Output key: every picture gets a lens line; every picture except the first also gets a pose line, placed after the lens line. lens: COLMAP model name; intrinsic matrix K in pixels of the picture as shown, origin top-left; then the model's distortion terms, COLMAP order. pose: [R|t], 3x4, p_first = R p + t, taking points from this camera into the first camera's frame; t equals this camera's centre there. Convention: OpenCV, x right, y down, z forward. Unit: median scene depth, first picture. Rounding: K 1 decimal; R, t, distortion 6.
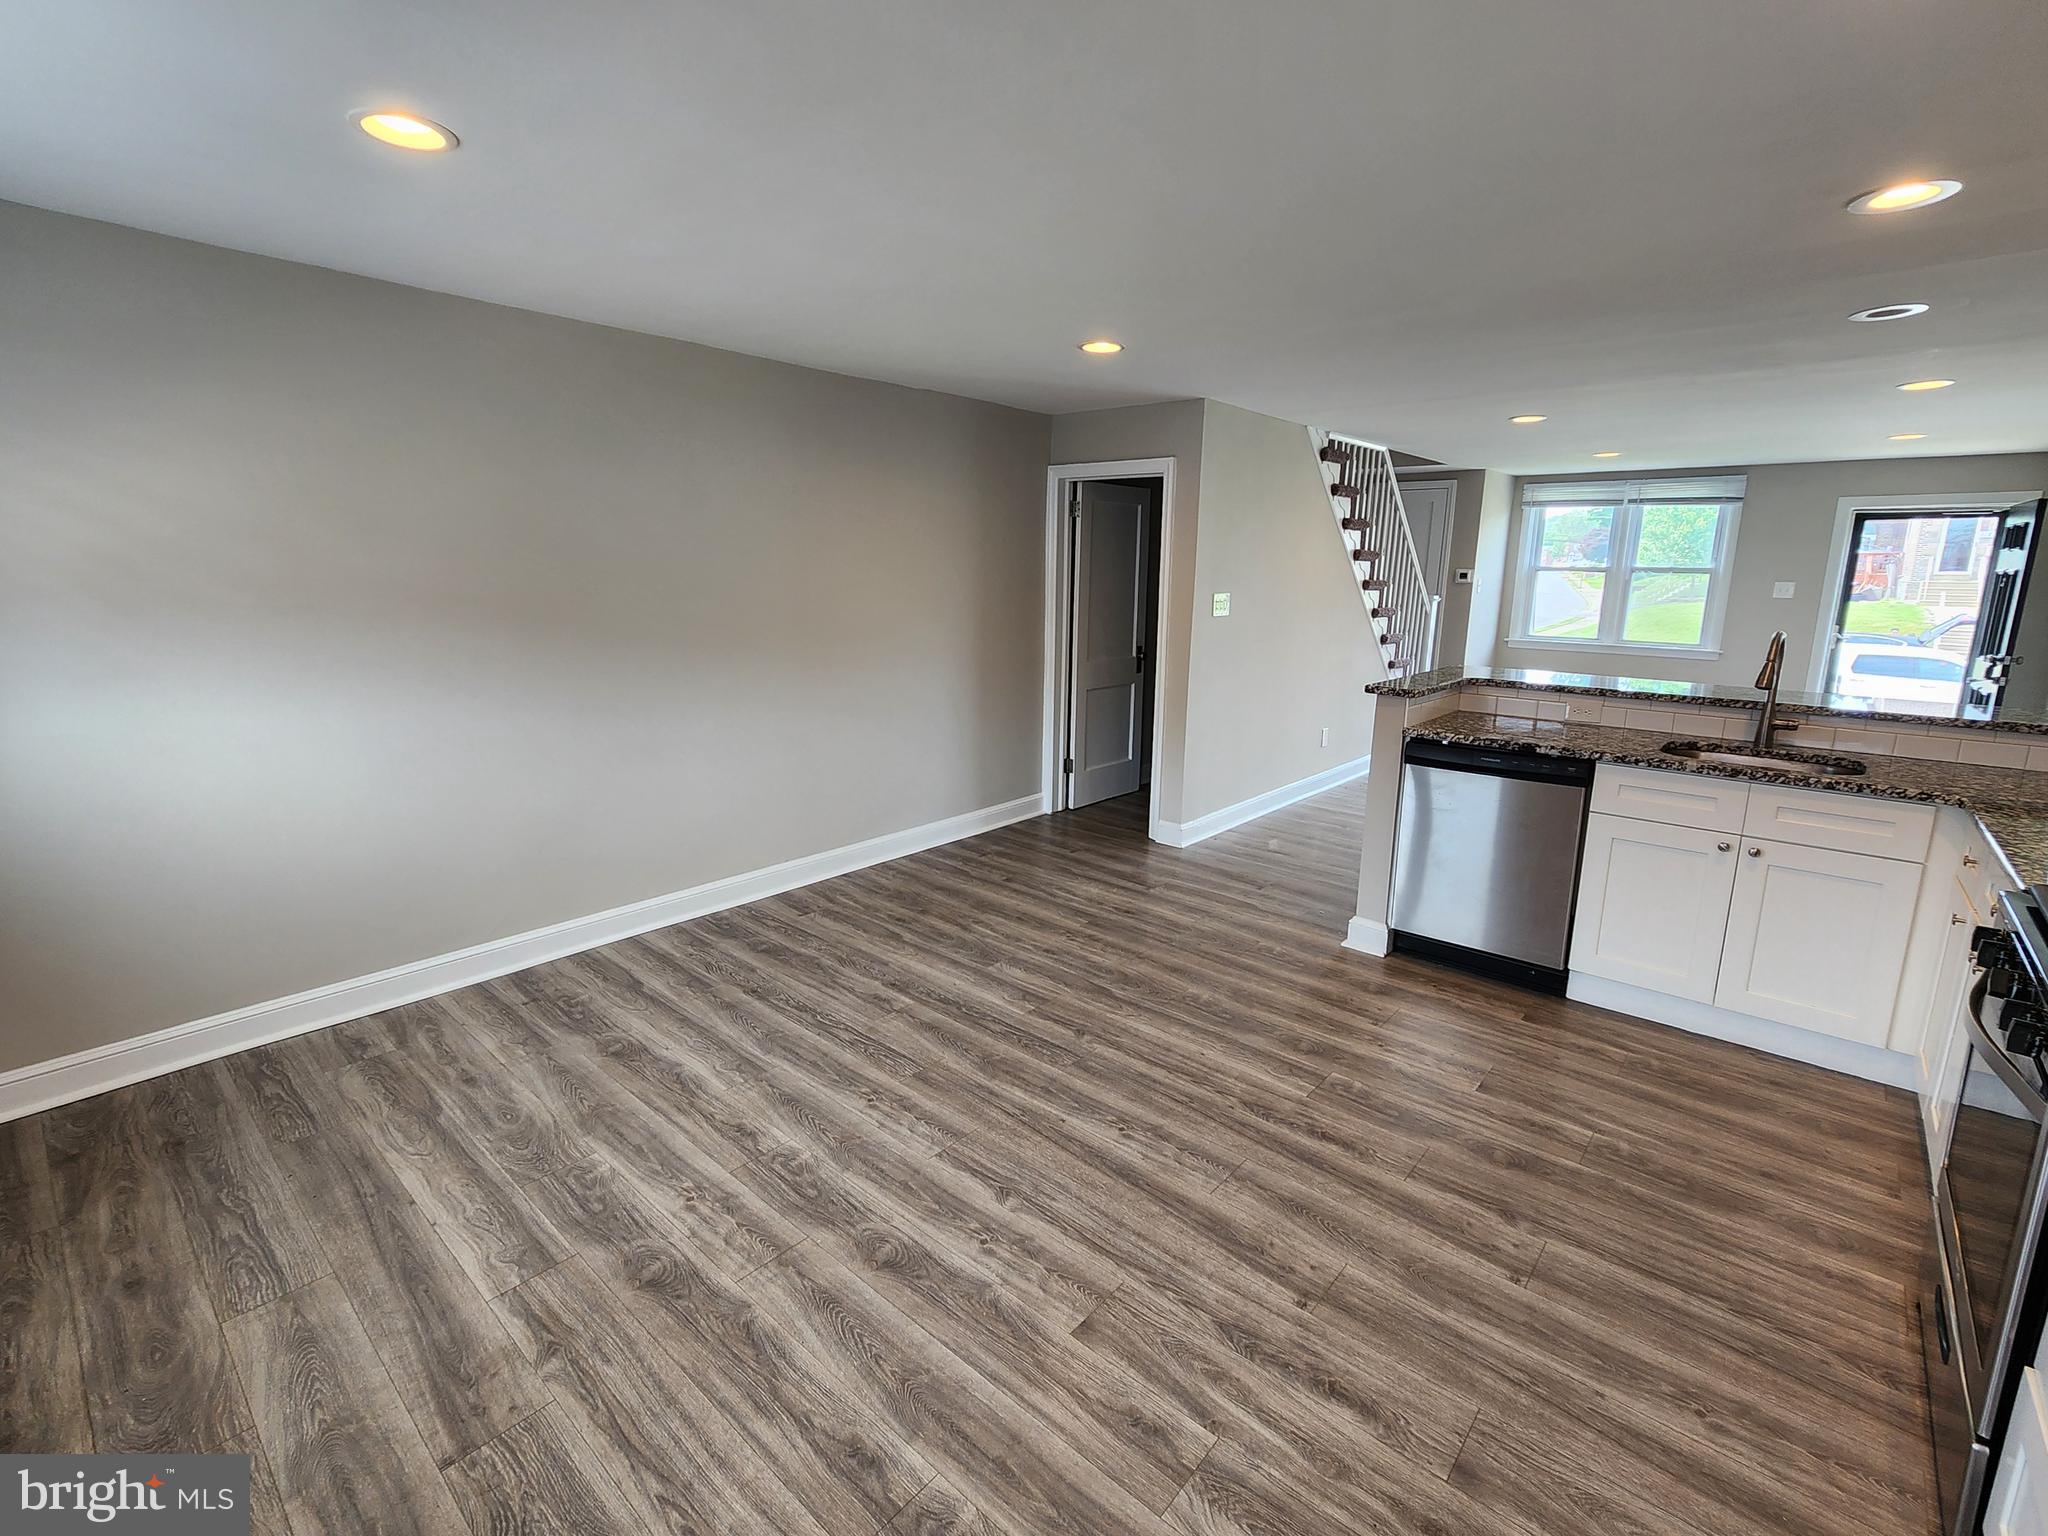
lens RADIAL K [[928.3, 0, 1002.0], [0, 928.3, 739.2], [0, 0, 1]] dist [0.003030, -0.002289]
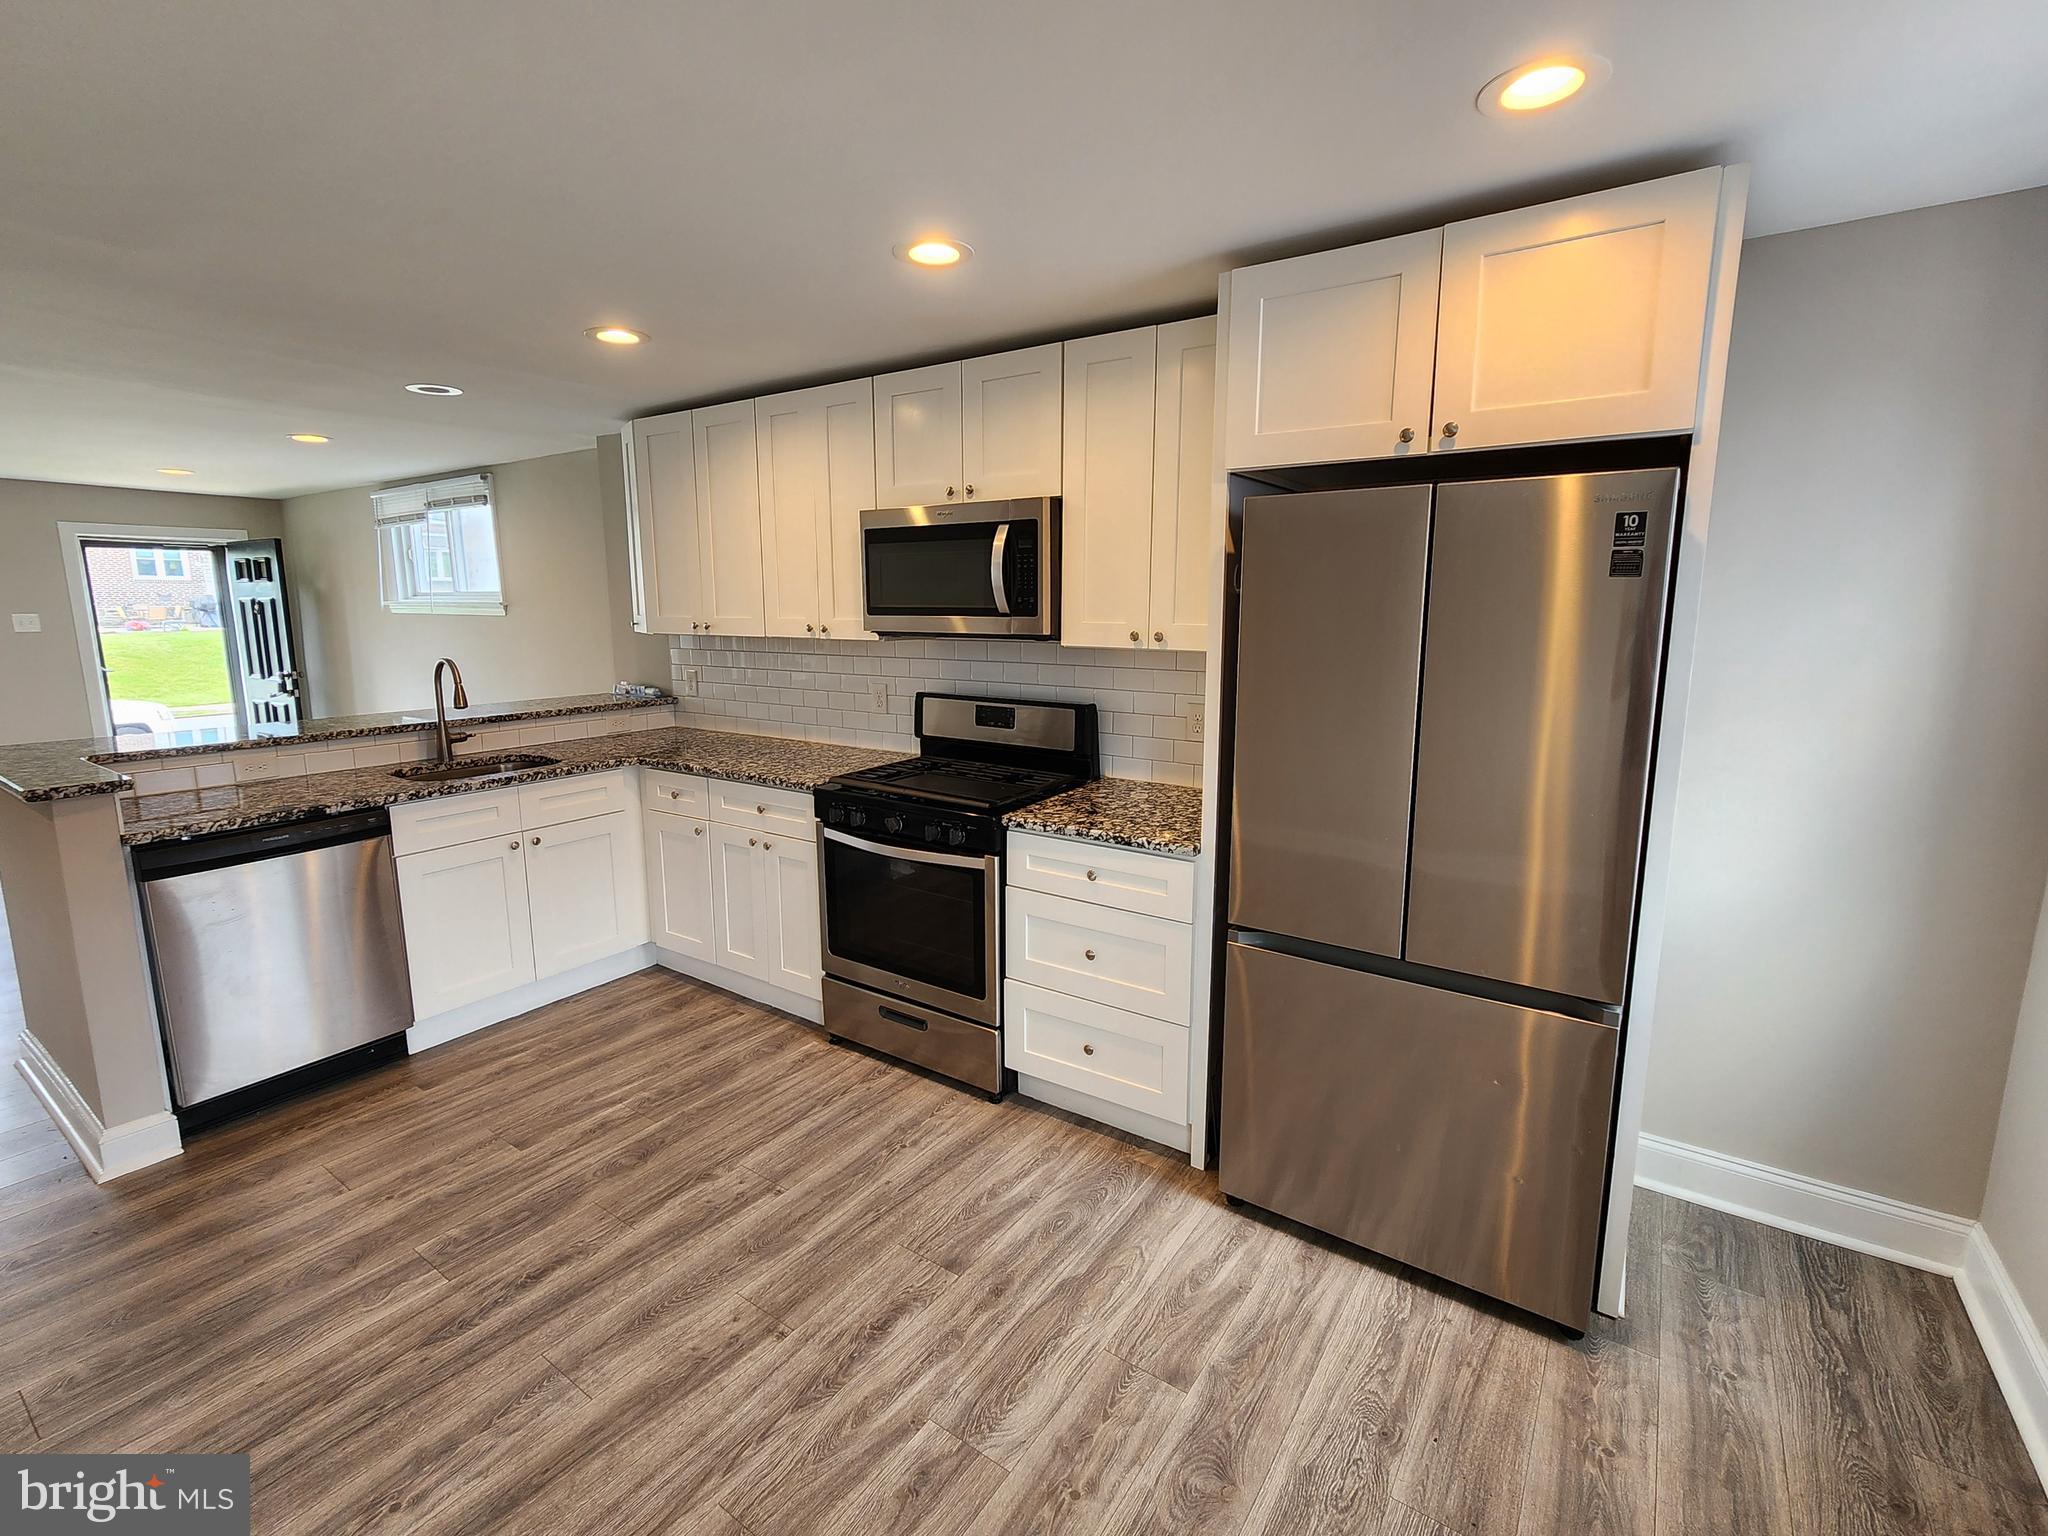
lens RADIAL K [[928.3, 0, 1025.8], [0, 928.3, 749.6], [0, 0, 1]] dist [0.003030, -0.002289]
pose [[-0.125292, -0.170480, 0.977363, -0.453915], [0.185684, 0.963689, 0.191898, -0.114945], [-0.974589, 0.205524, -0.089088, 0.541069]]
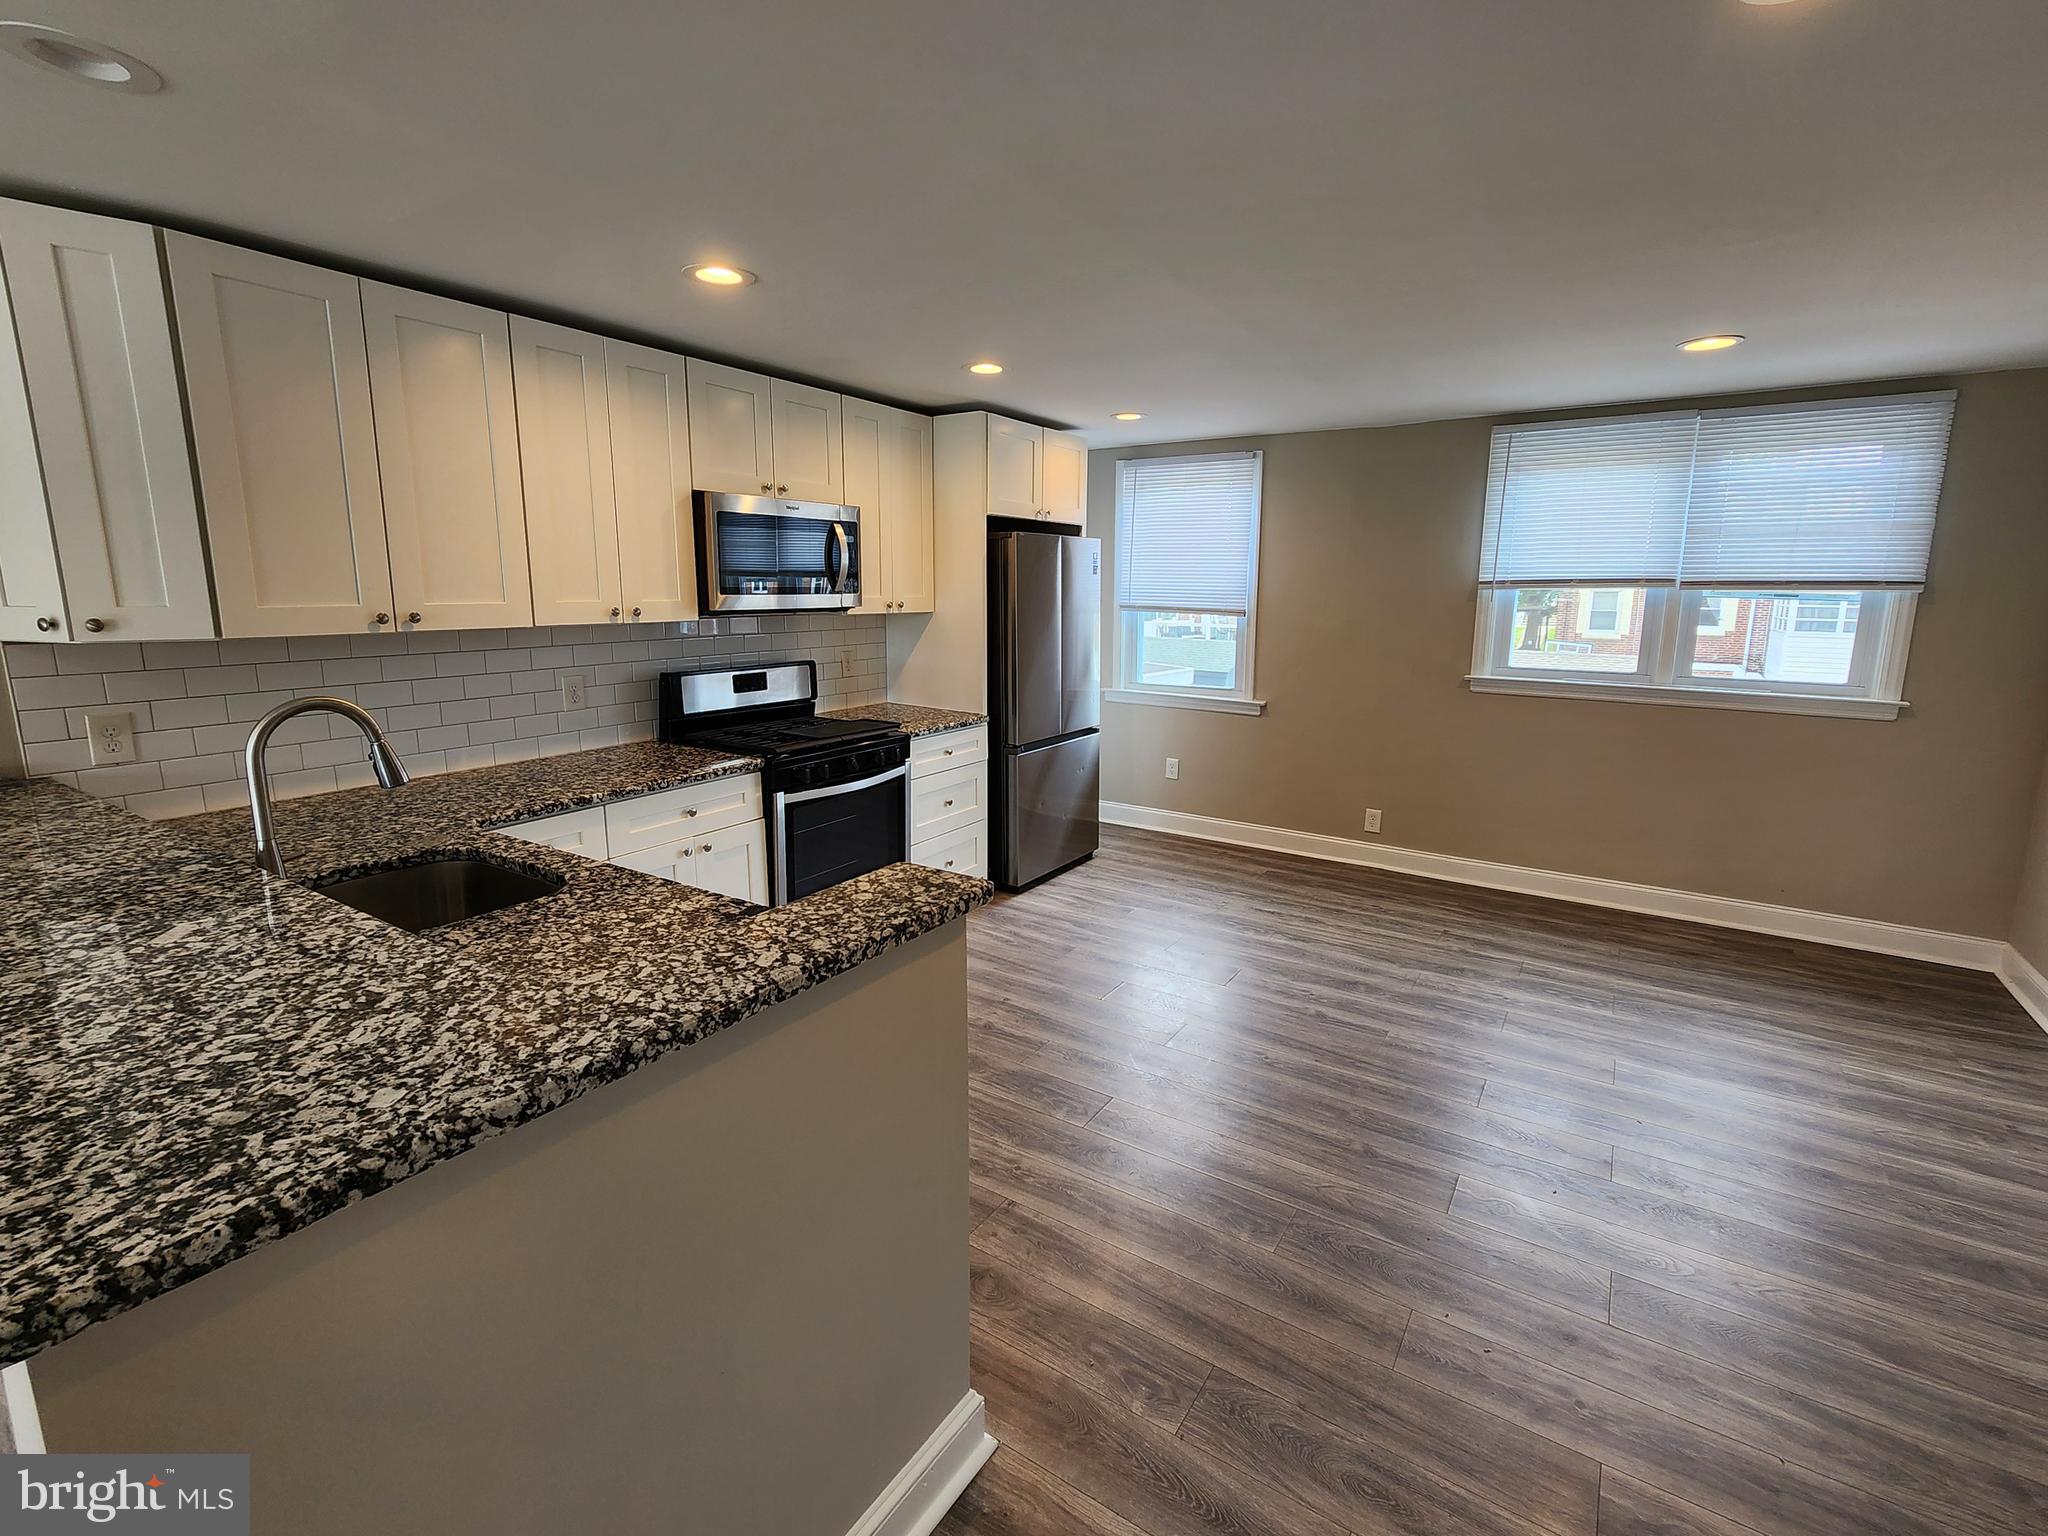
lens RADIAL K [[928.3, 0, 1019.0], [0, 928.3, 743.9], [0, 0, 1]] dist [0.003030, -0.002289]
pose [[-0.988209, 0.007186, -0.152943, 0.630872], [-0.047270, 0.935783, 0.349392, -0.367528], [0.145632, 0.352502, -0.924410, 1.937292]]
